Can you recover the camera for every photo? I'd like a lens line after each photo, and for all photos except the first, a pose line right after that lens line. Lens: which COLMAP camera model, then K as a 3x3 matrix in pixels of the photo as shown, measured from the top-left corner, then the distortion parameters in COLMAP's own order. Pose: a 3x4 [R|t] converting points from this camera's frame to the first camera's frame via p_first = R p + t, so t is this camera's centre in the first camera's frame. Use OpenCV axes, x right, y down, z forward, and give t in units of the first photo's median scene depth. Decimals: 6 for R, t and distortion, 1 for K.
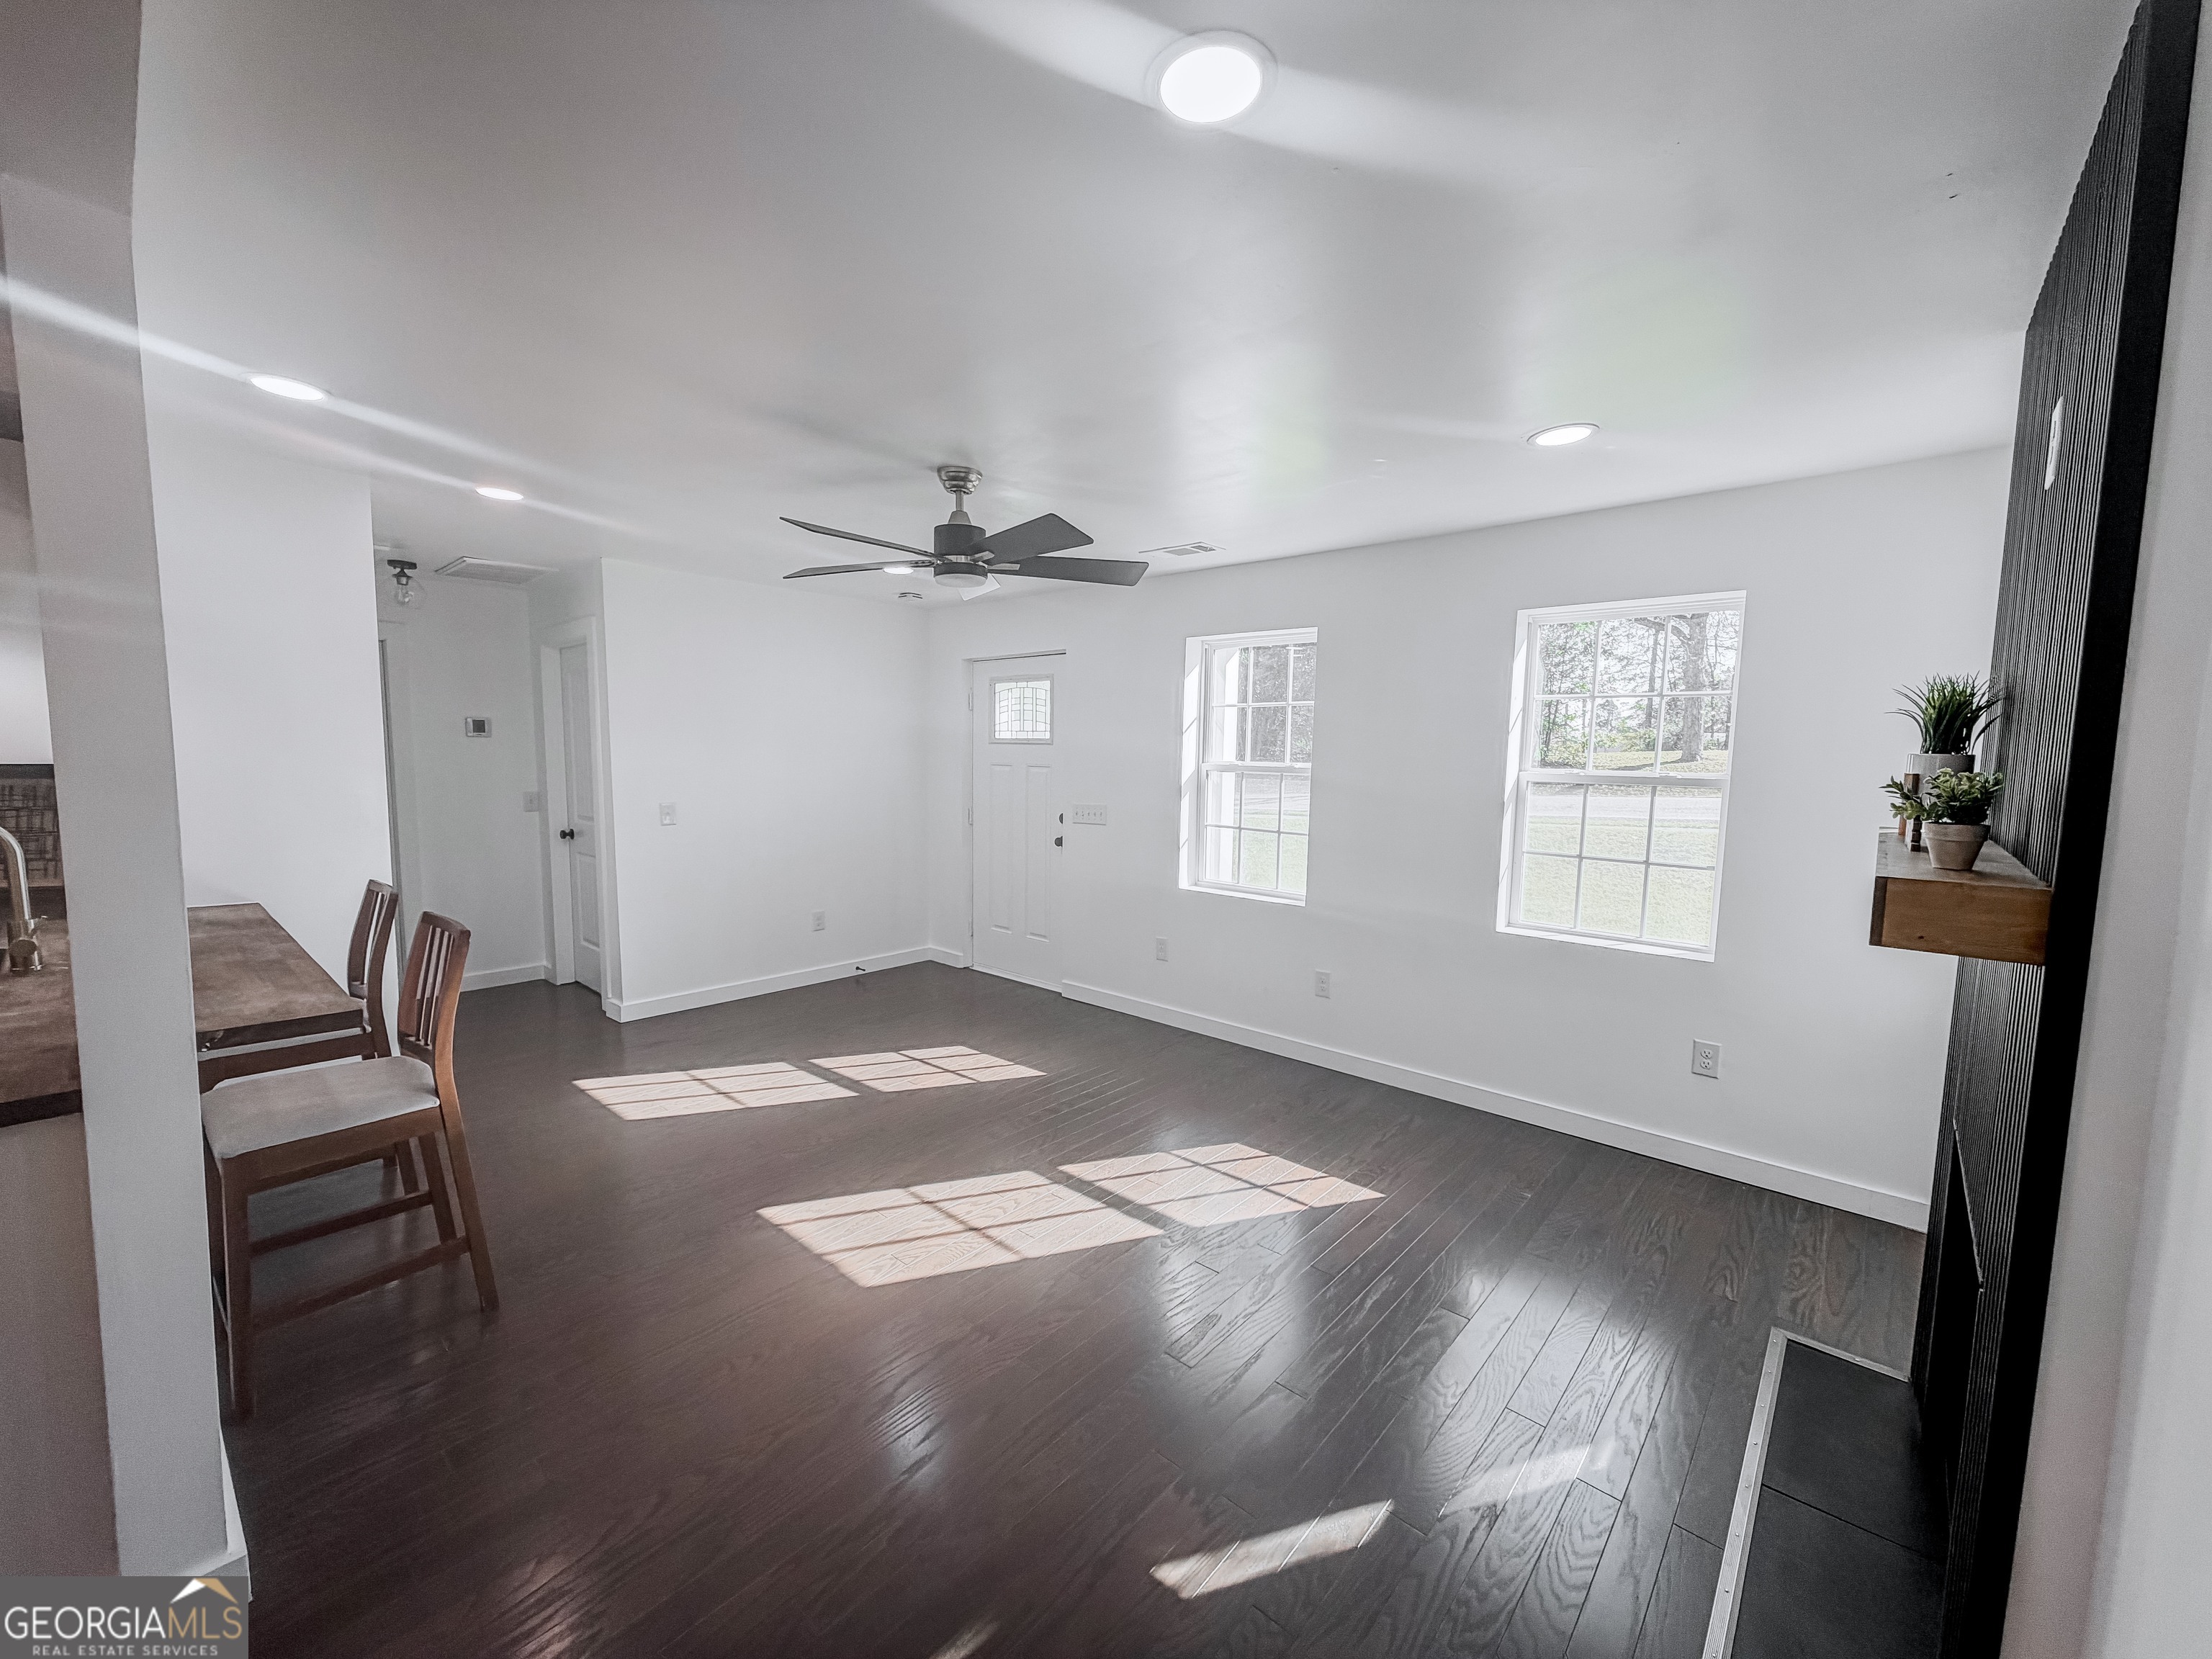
lens RADIAL K [[886.0, 0, 1100.8], [0, 886.0, 824.0], [0, 0, 1]] dist [-0.001827, -0.000062]
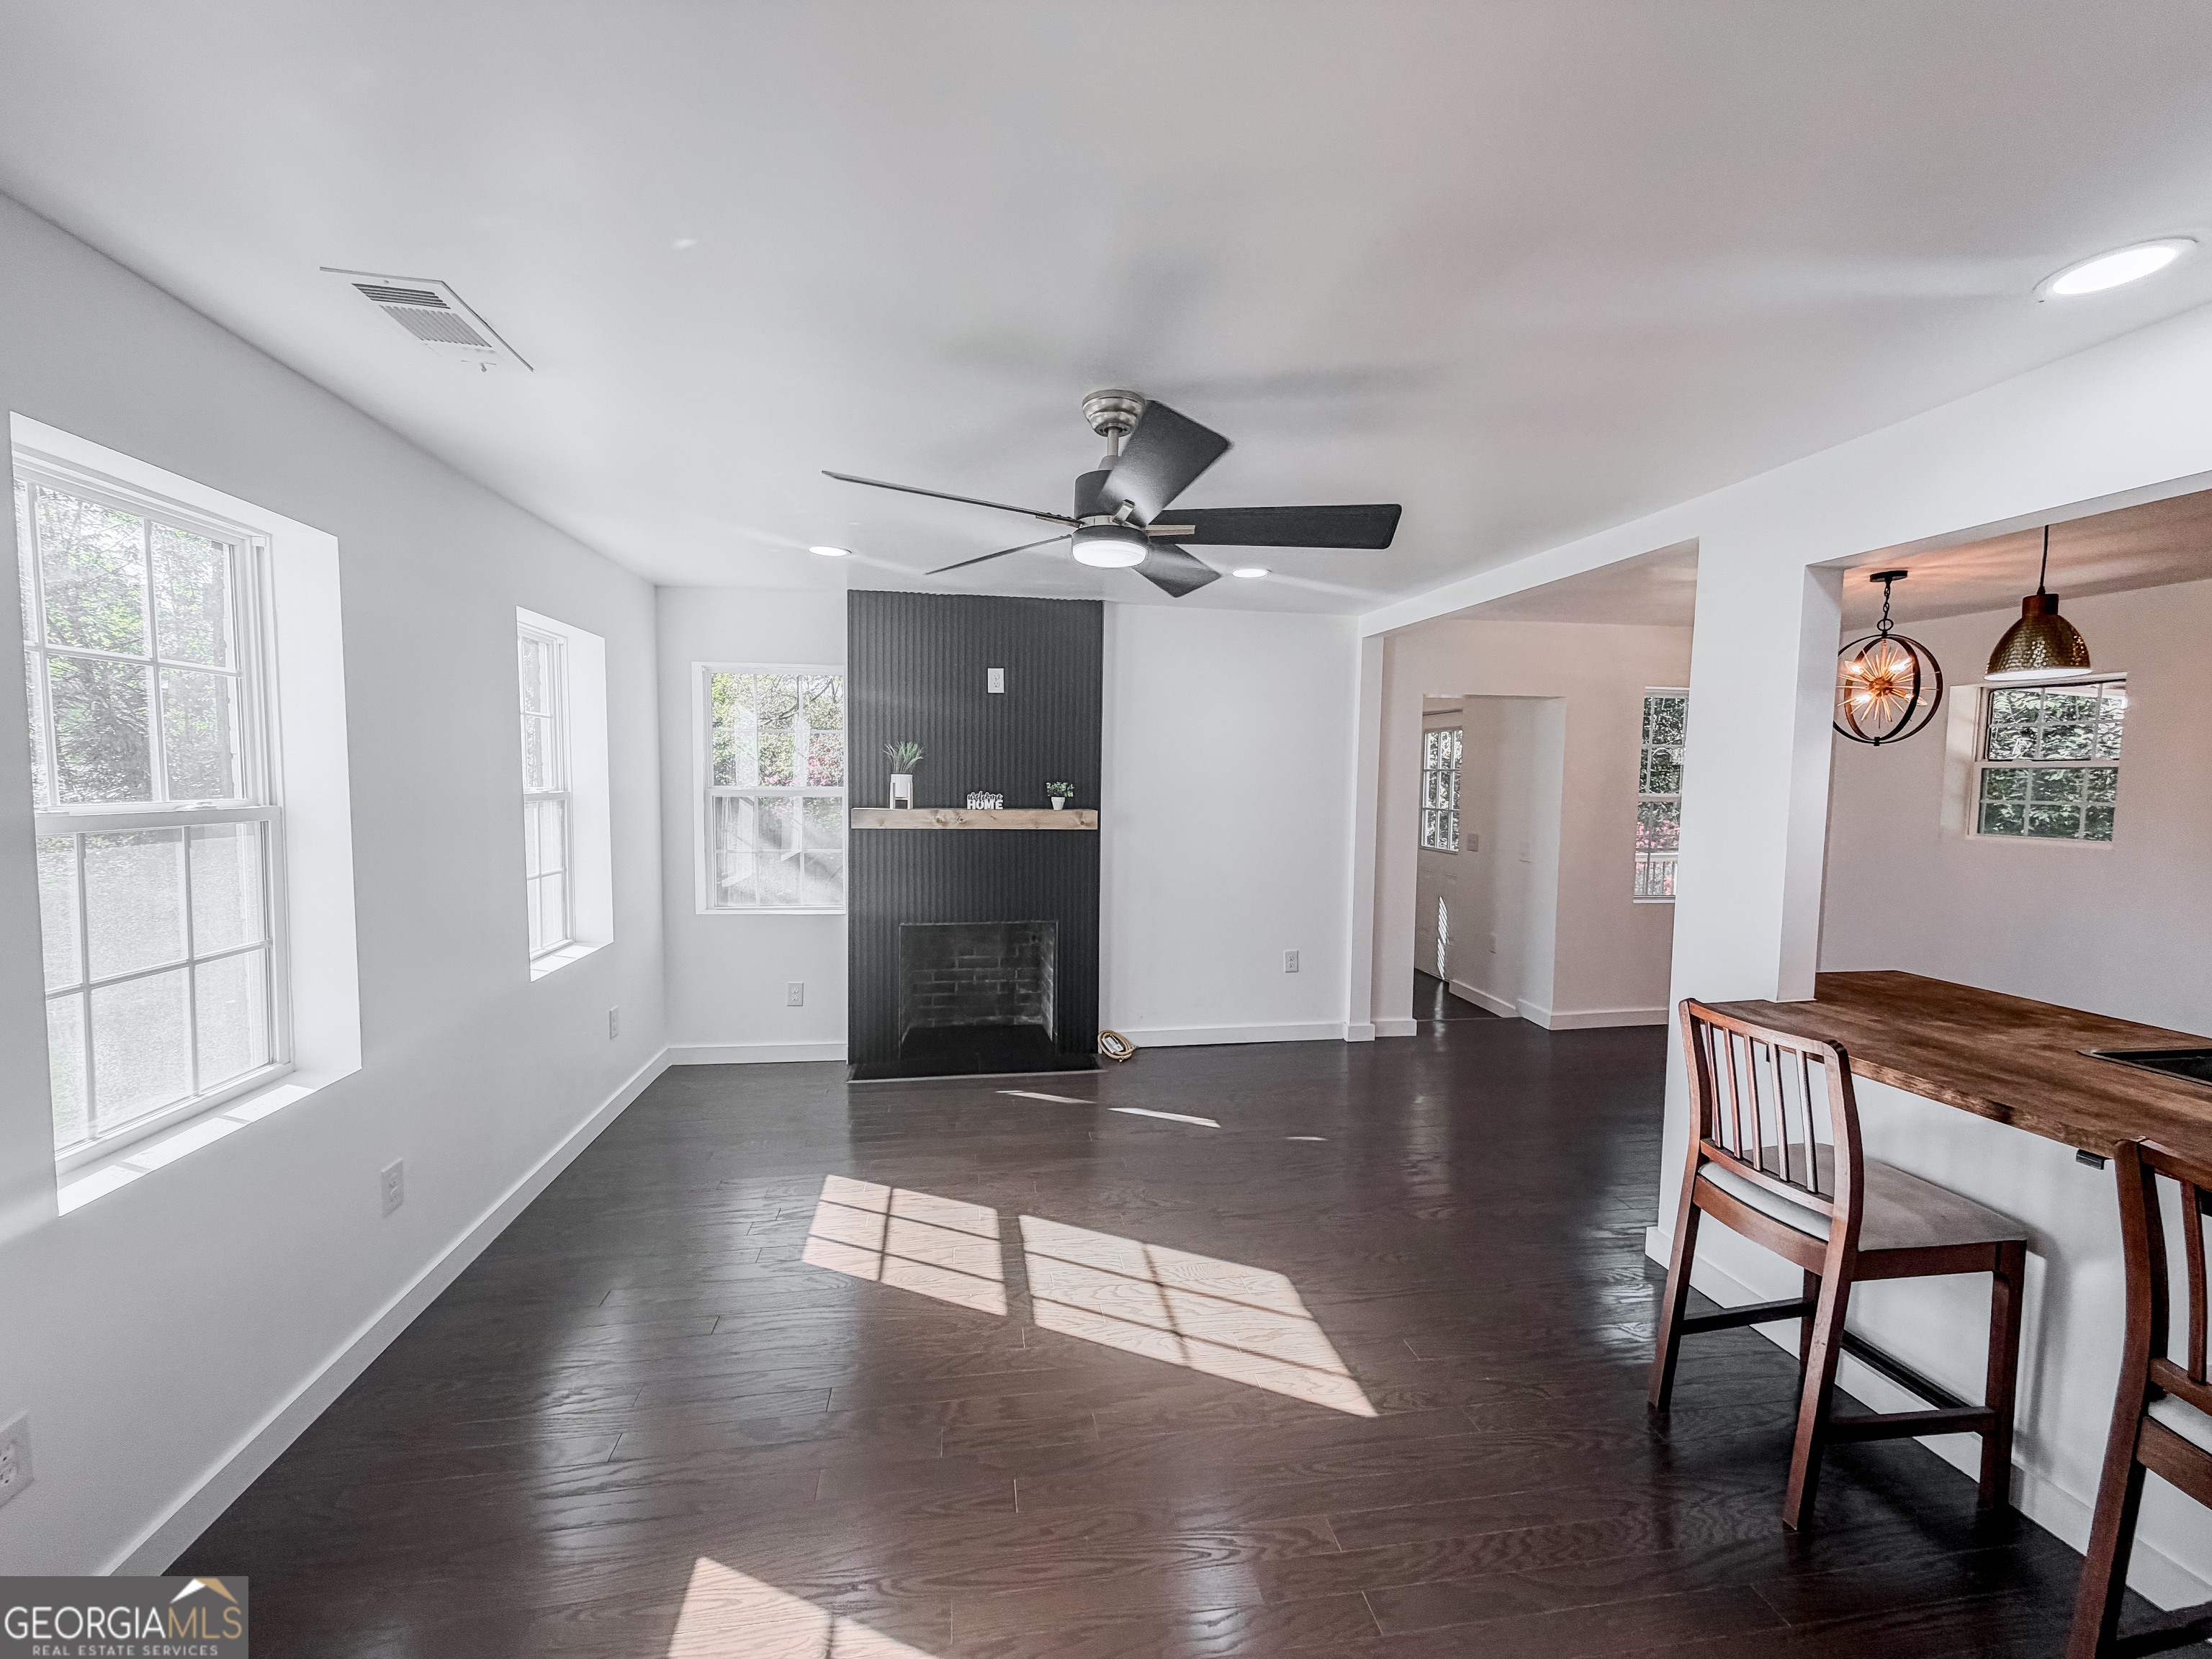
lens RADIAL K [[886.0, 0, 1099.3], [0, 886.0, 829.3], [0, 0, 1]] dist [-0.001827, -0.000062]
pose [[-0.774341, -0.067749, 0.629131, -0.611961], [0.025707, 0.990063, 0.138257, -0.156715], [-0.632246, 0.123231, -0.764905, 1.575931]]
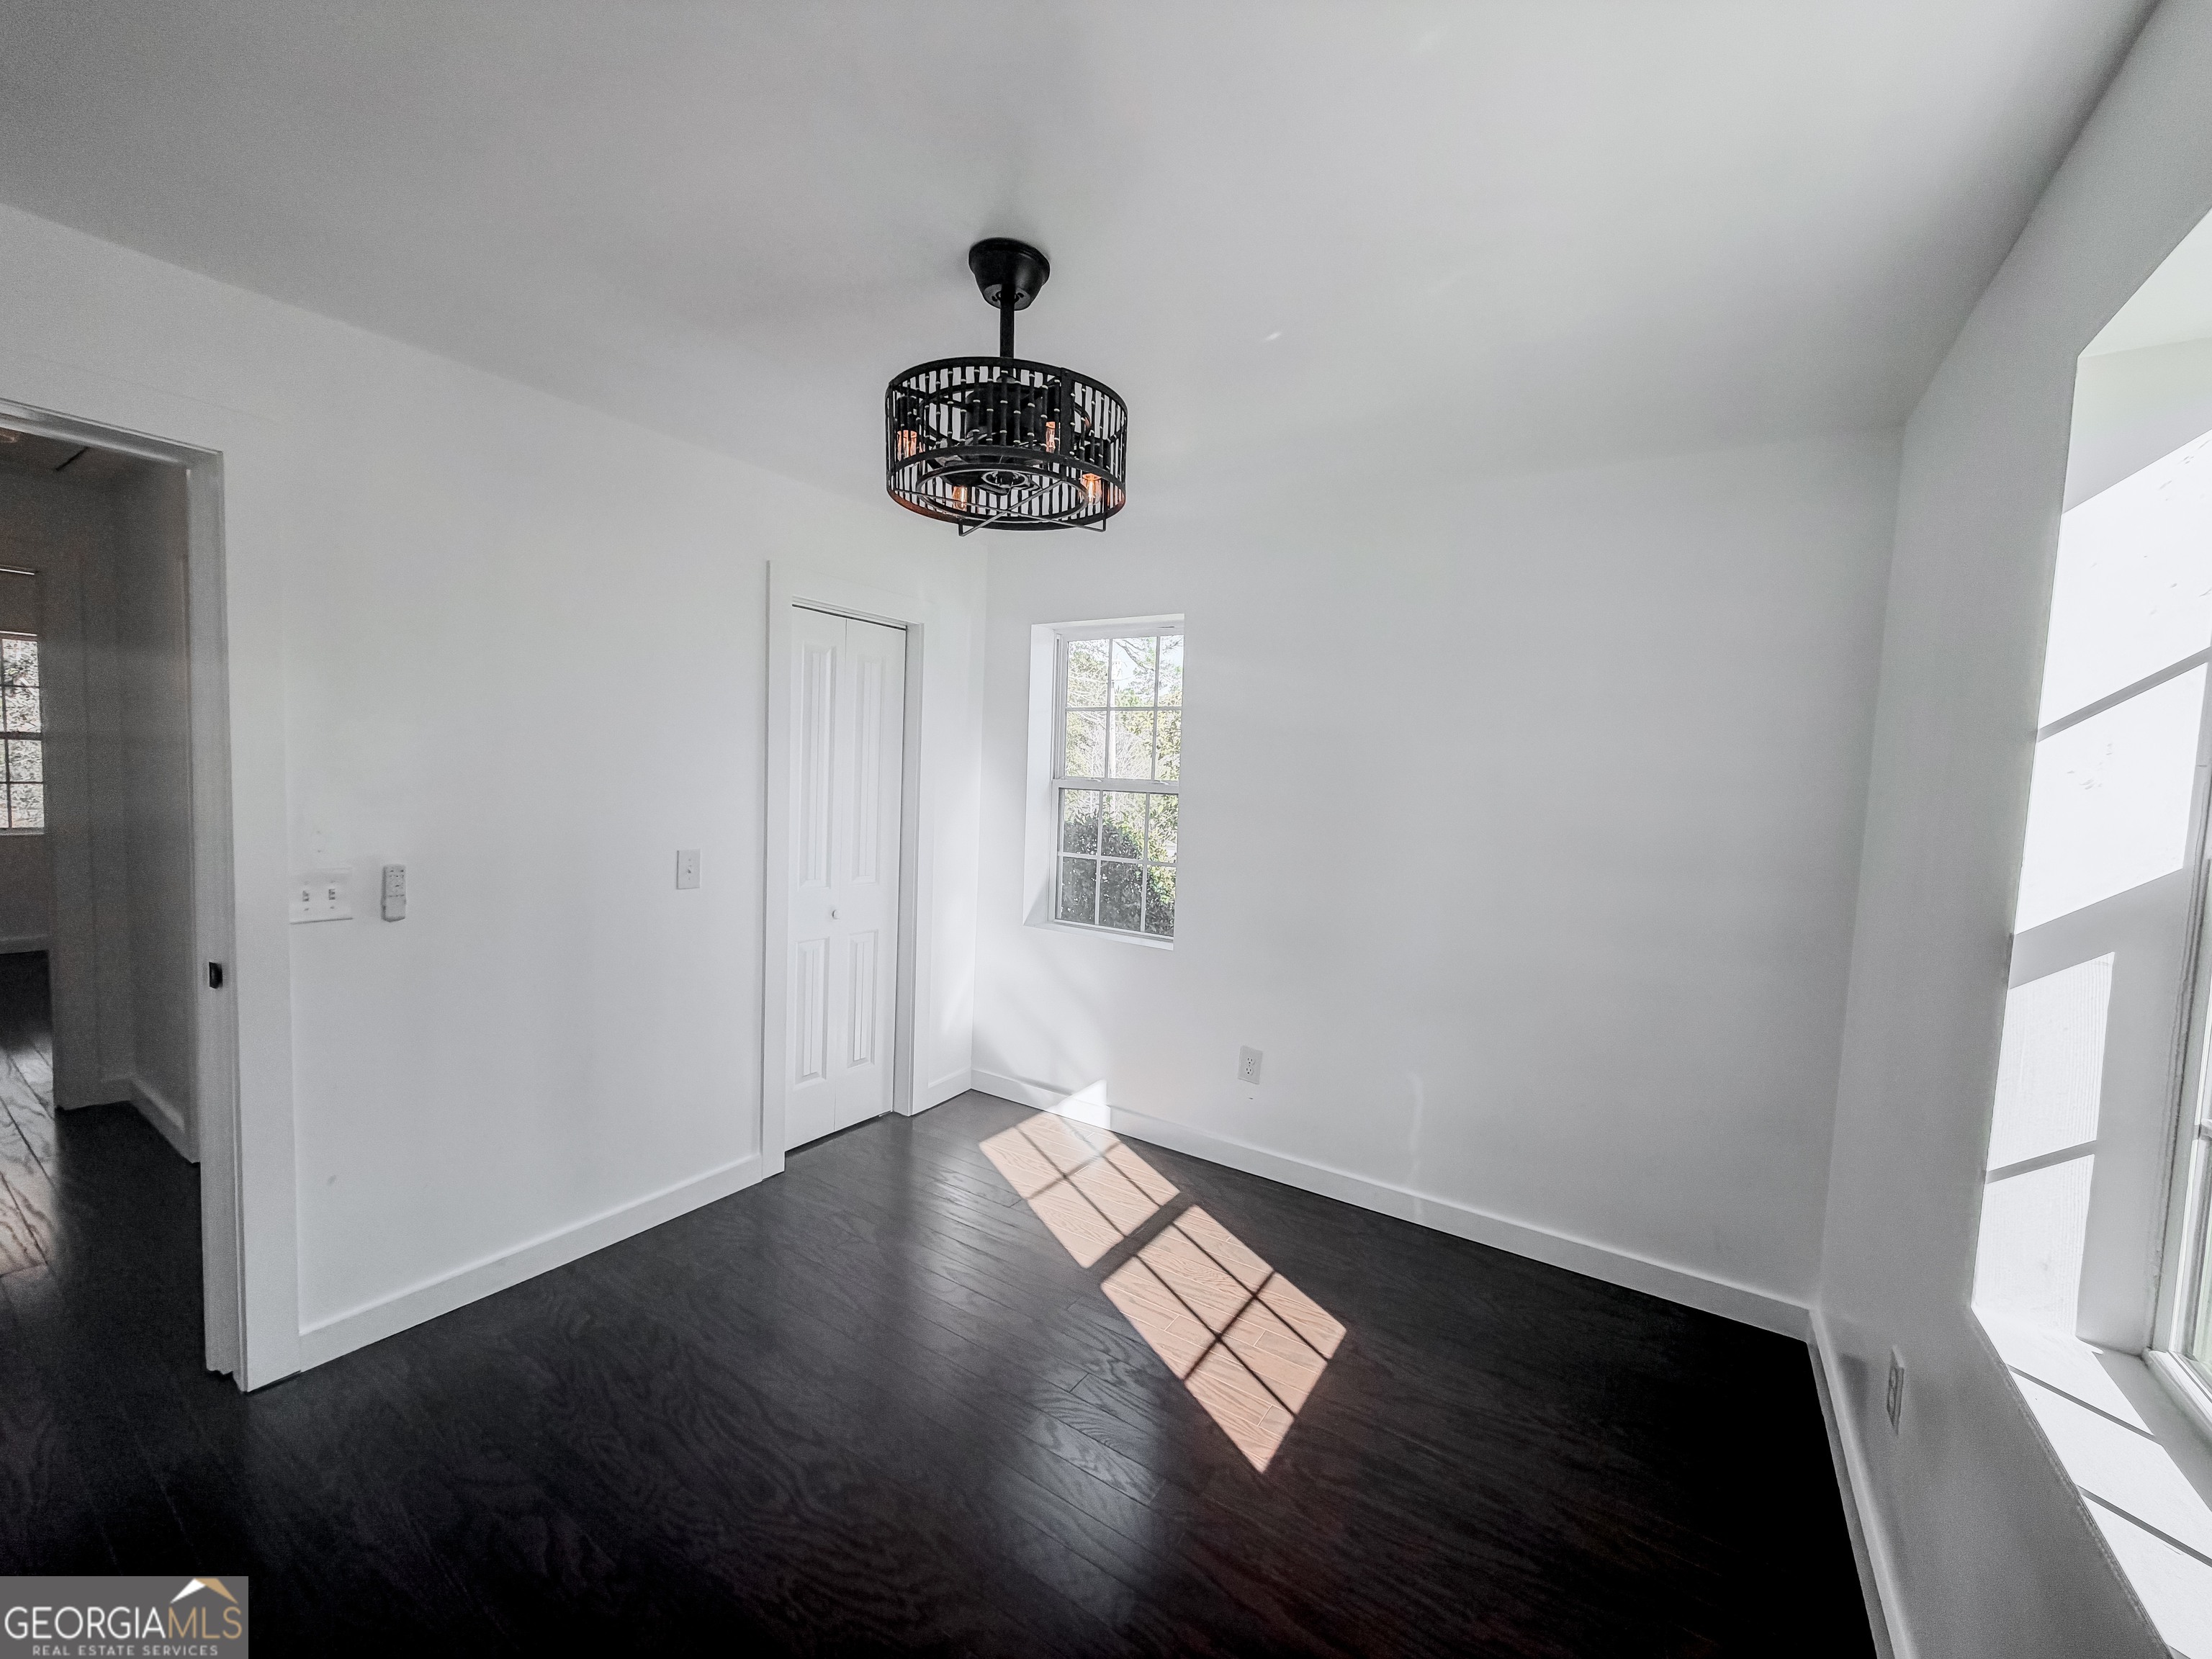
lens RADIAL K [[886.0, 0, 1098.6], [0, 886.0, 819.8], [0, 0, 1]] dist [-0.001827, -0.000062]
pose [[0.146310, 0.058102, -0.987531, 0.438373], [-0.130622, 0.990667, 0.038934, -0.073135], [0.980577, 0.123297, 0.152534, 0.987917]]
